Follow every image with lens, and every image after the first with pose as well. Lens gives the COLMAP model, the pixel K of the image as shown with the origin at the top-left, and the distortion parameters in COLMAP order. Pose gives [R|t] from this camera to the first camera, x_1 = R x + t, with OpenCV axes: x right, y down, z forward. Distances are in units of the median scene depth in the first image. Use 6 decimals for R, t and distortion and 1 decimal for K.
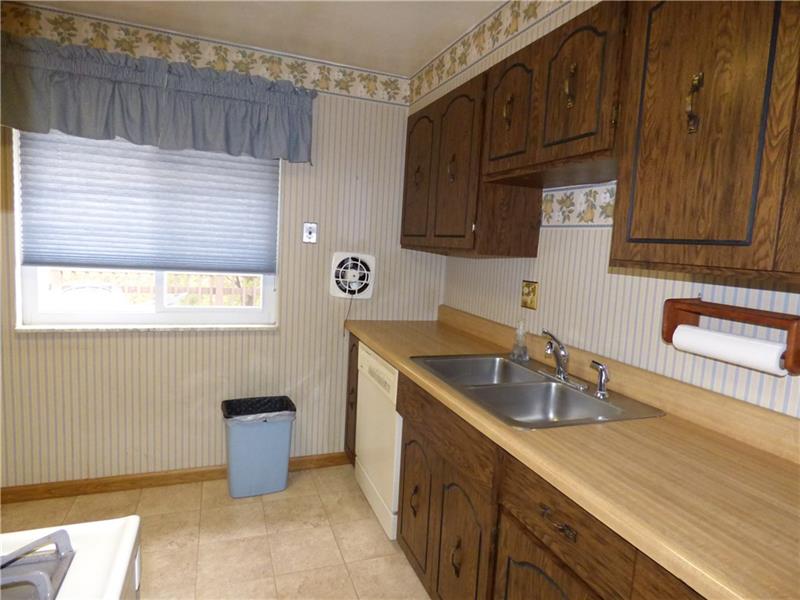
lens RADIAL K [[494.2, 0, 411.3], [0, 494.2, 298.0], [0, 0, 1]] dist [0.004295, -0.018878]
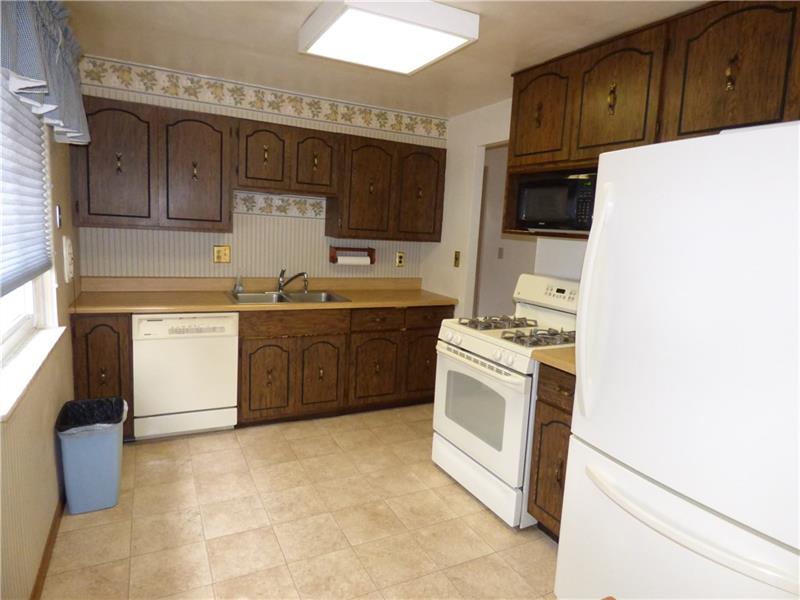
lens RADIAL K [[494.2, 0, 411.3], [0, 494.2, 298.0], [0, 0, 1]] dist [0.004295, -0.018878]
pose [[-0.115169, -0.201443, 0.972706, -1.572136], [0.048570, 0.976908, 0.208064, -0.191513], [-0.992158, 0.071207, -0.102726, 0.620211]]
